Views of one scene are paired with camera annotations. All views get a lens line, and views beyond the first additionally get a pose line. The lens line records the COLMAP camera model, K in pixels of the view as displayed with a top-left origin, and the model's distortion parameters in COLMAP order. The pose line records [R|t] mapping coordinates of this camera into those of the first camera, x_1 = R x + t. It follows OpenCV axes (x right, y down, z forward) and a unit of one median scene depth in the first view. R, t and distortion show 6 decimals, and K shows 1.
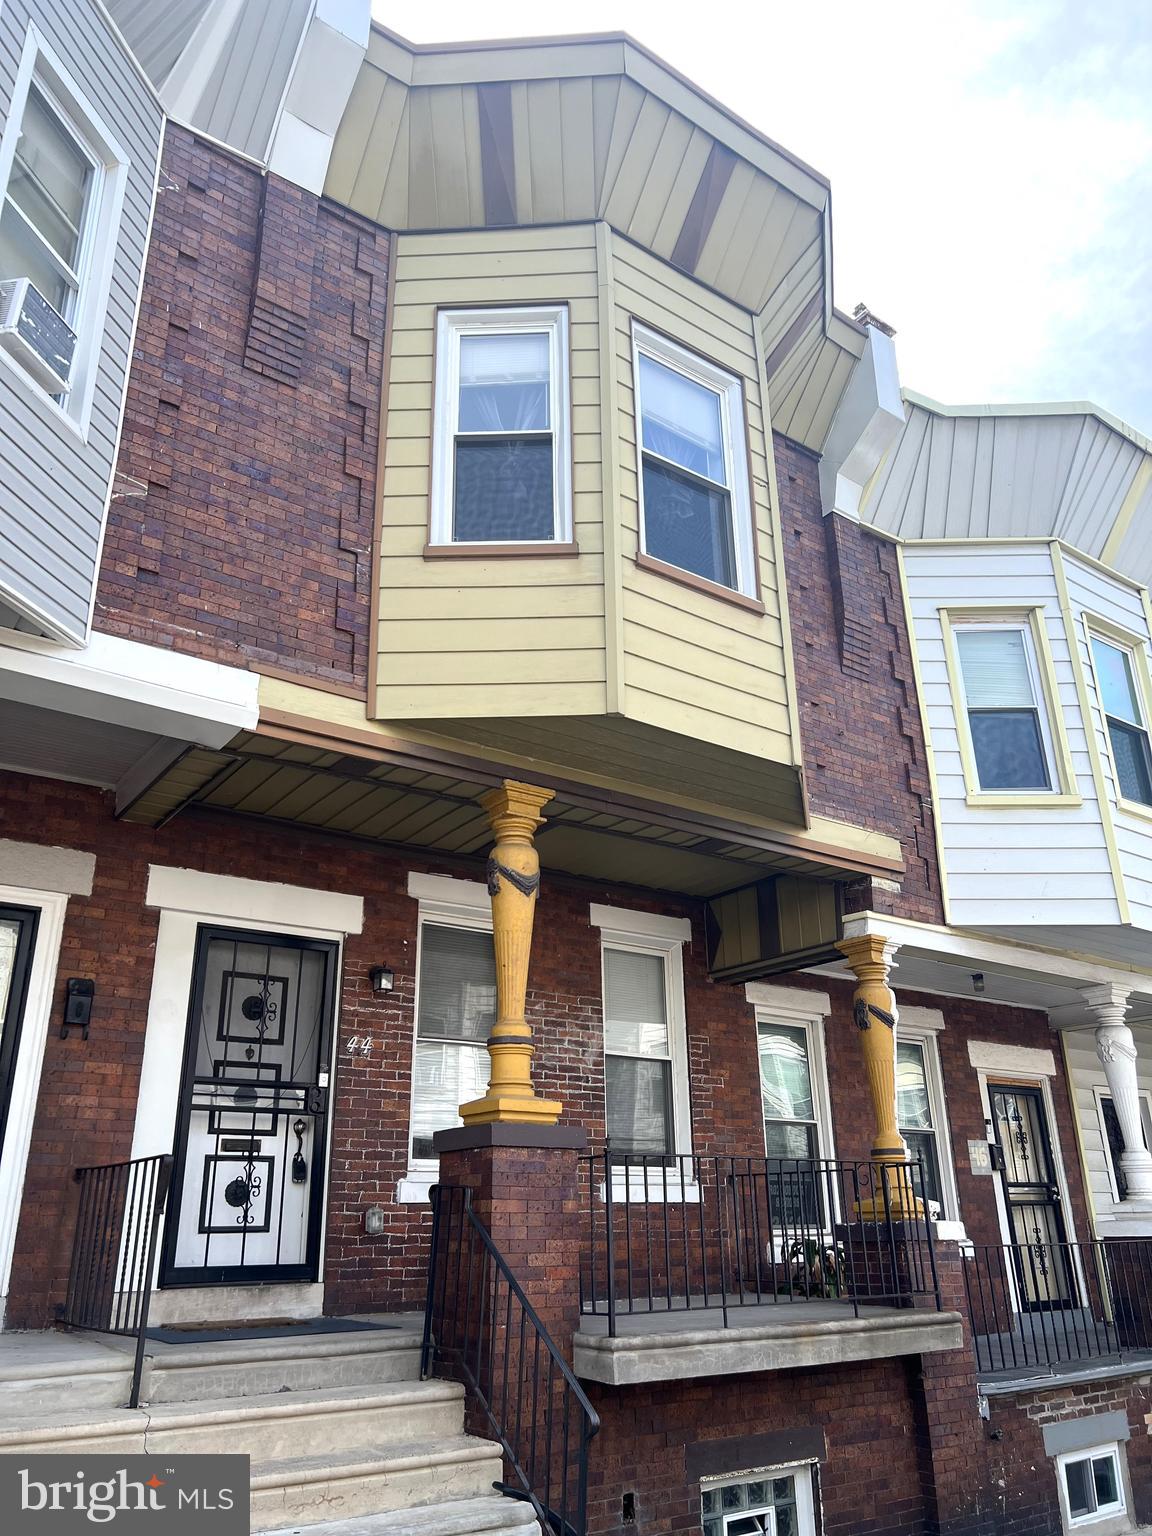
lens RADIAL K [[1167.3, 0, 568.8], [0, 1167.3, 762.8], [0, 0, 1]] dist [0.065701, -0.065337]
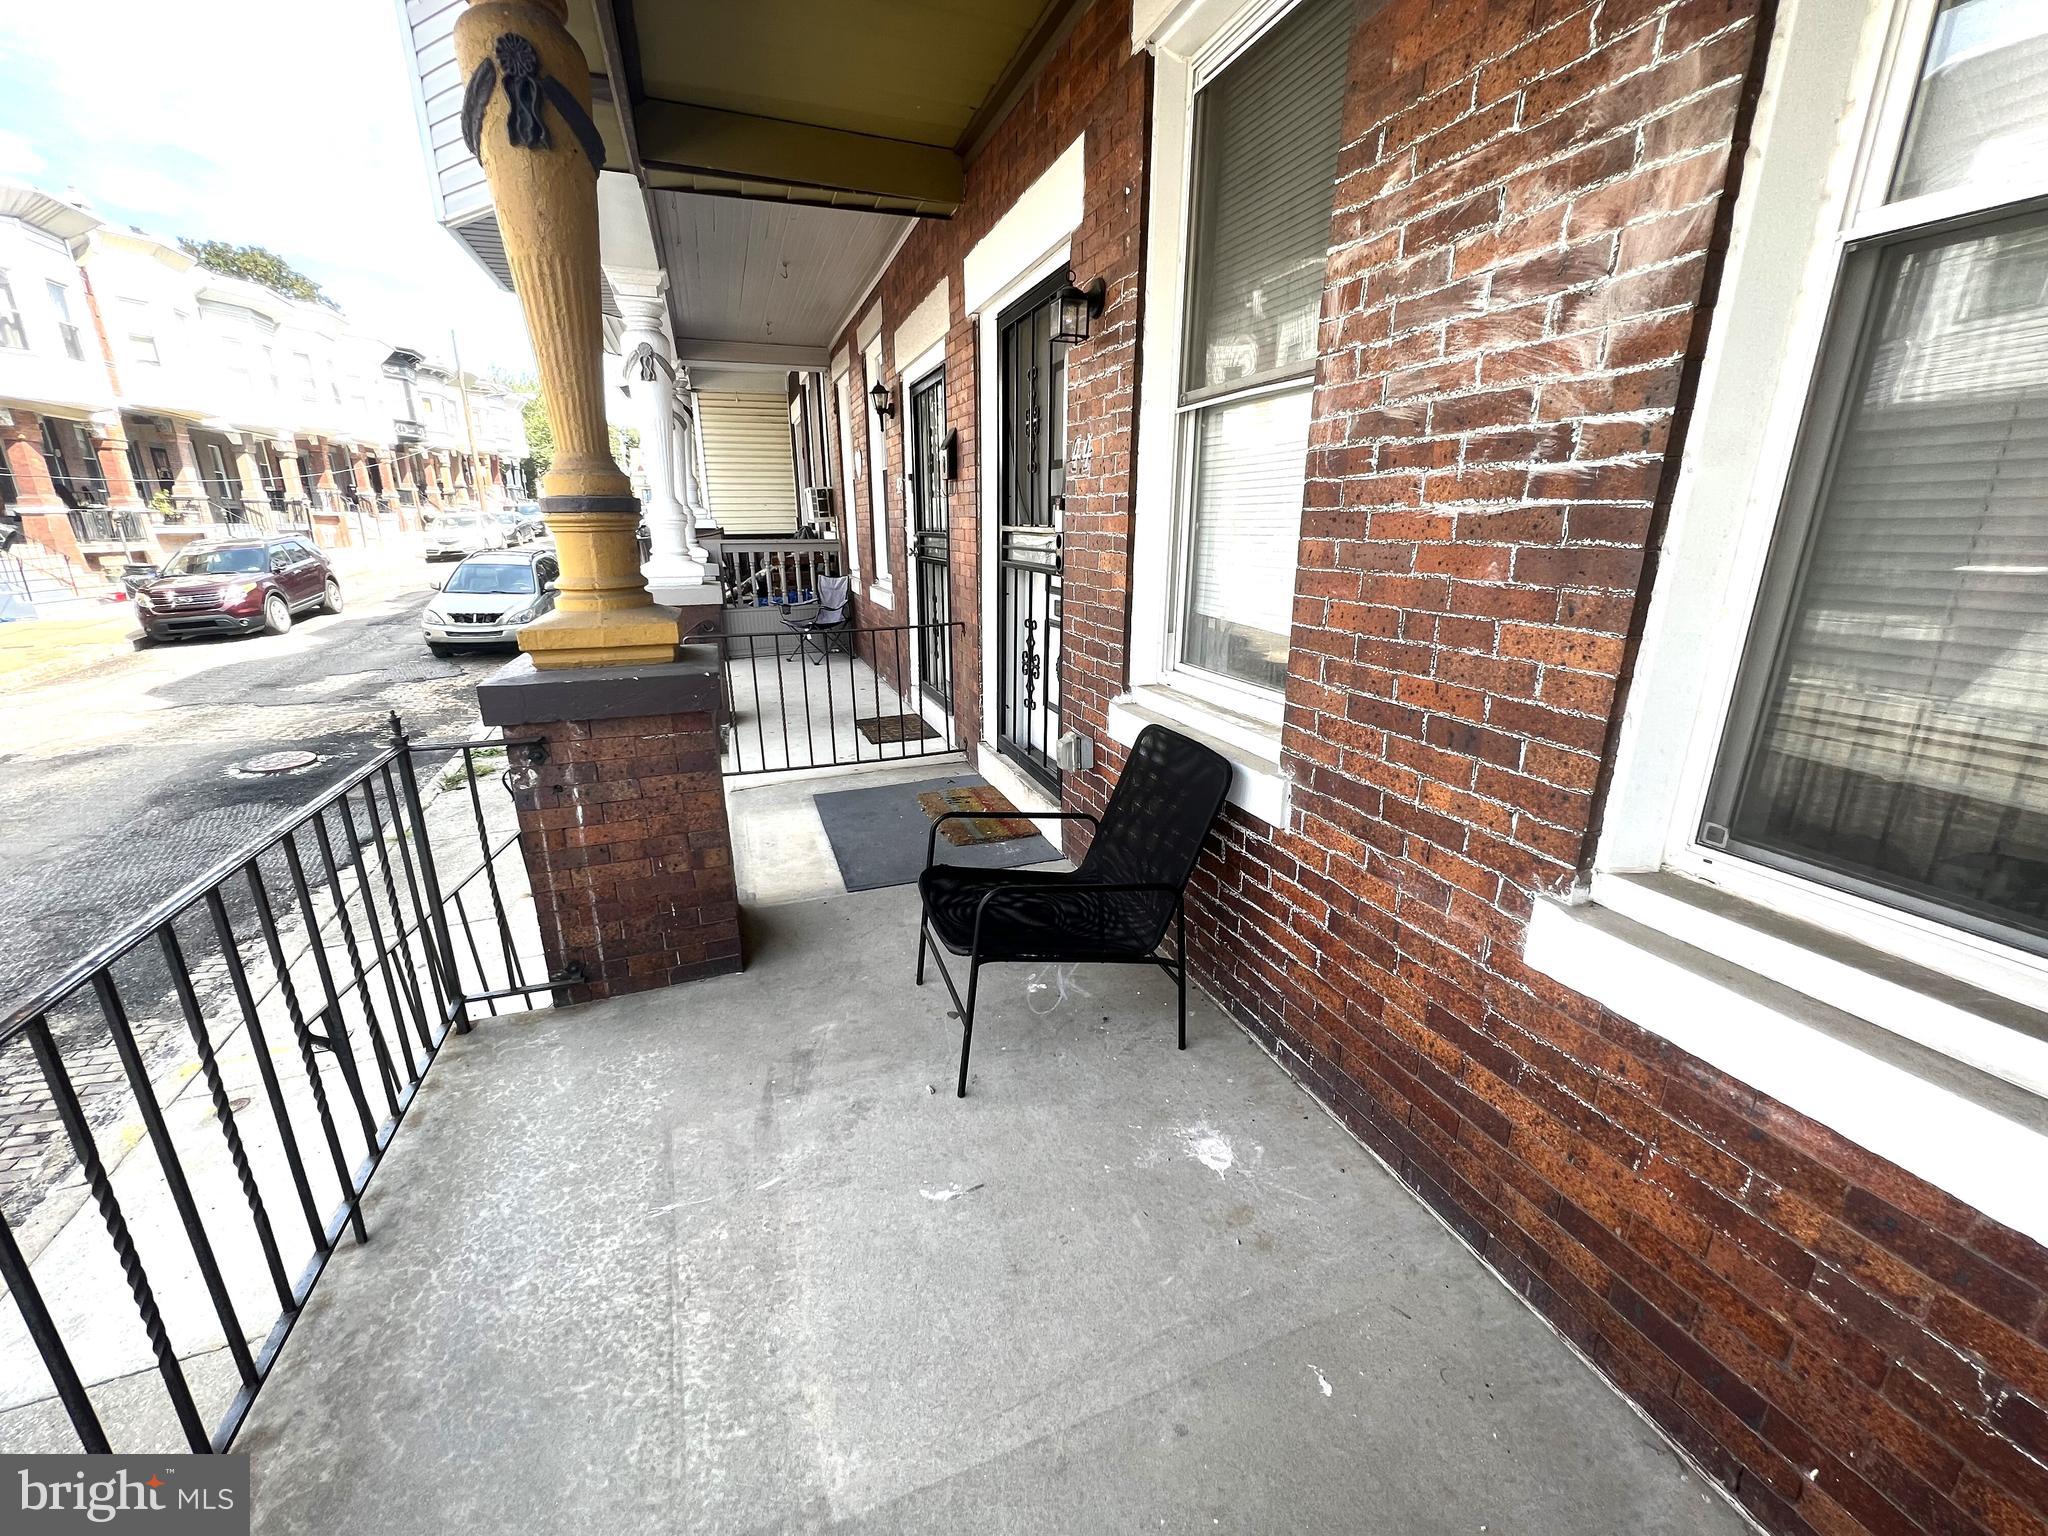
lens RADIAL K [[821.2, 0, 1025.3], [0, 821.2, 768.7], [0, 0, 1]] dist [0.002051, 0.001681]
pose [[-0.285158, 0.288444, -0.914049, 0.225870], [0.357147, 0.916943, 0.177937, 0.303837], [0.889455, -0.275710, -0.364491, 1.099242]]
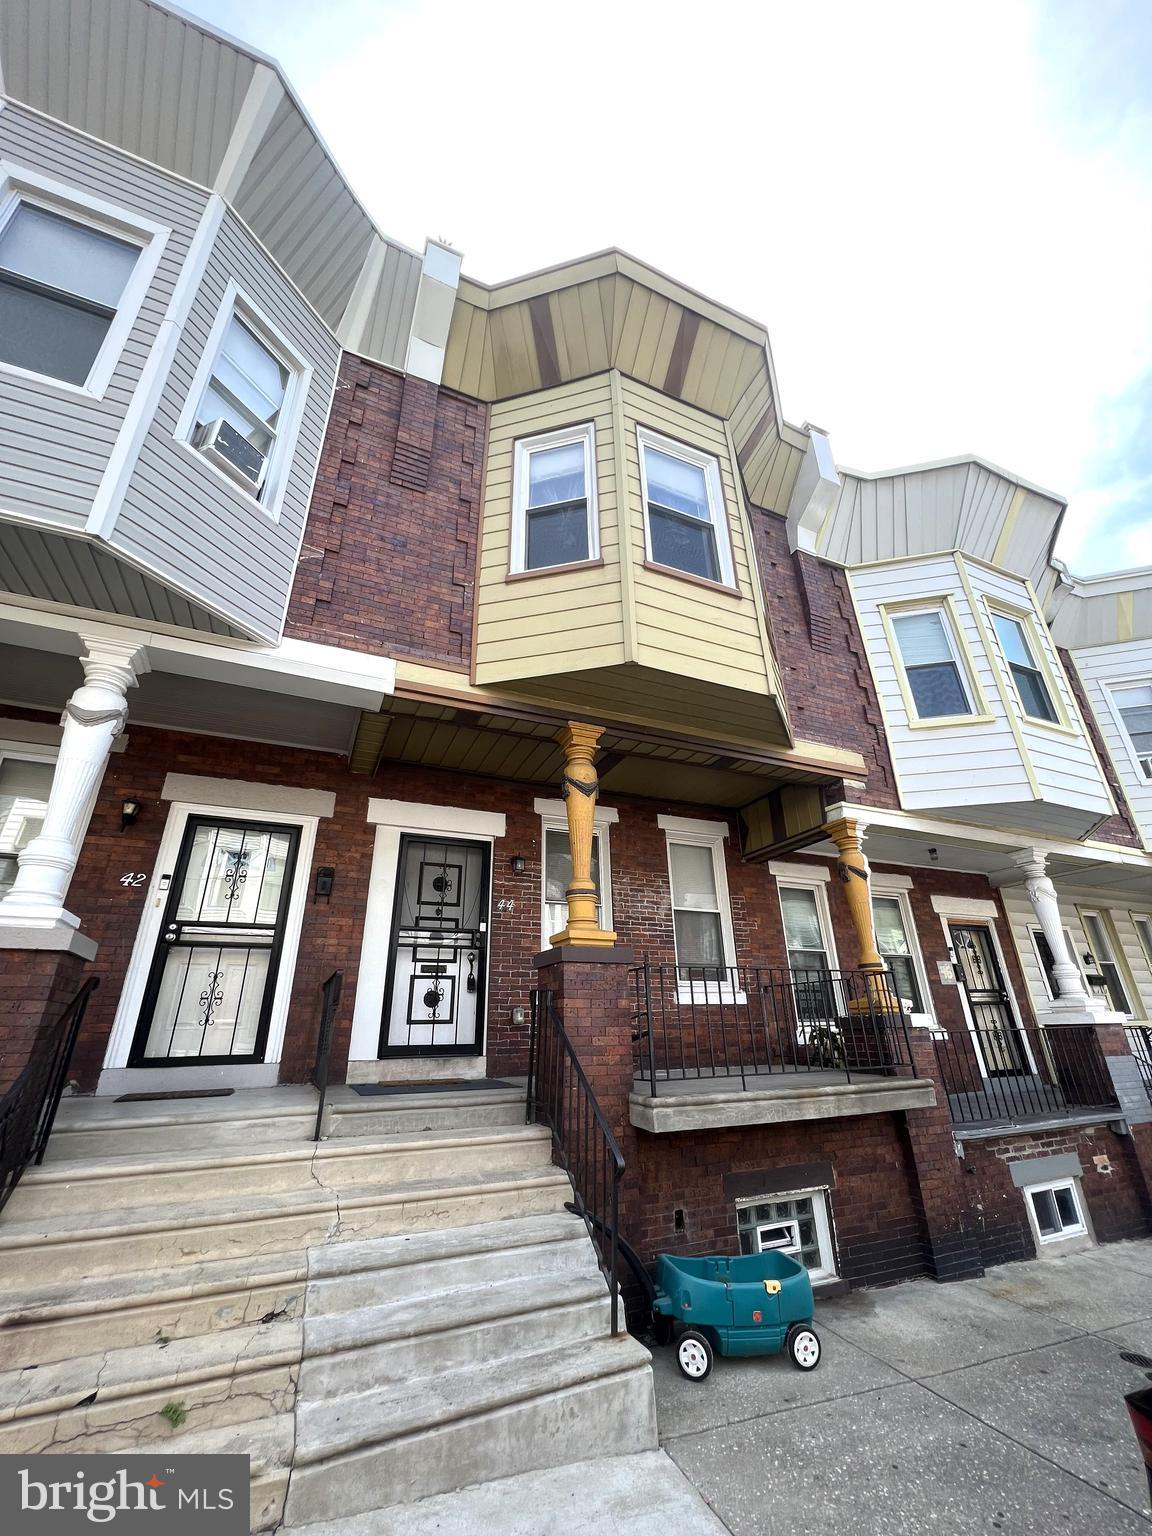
lens RADIAL K [[615.9, 0, 578.5], [0, 615.9, 760.3], [0, 0, 1]] dist [0.002051, 0.001681]
pose [[0.978015, -0.086938, -0.189550, 0.094542], [0.080622, 0.995910, -0.040796, 0.090316], [0.192321, 0.024617, 0.981023, 0.206127]]
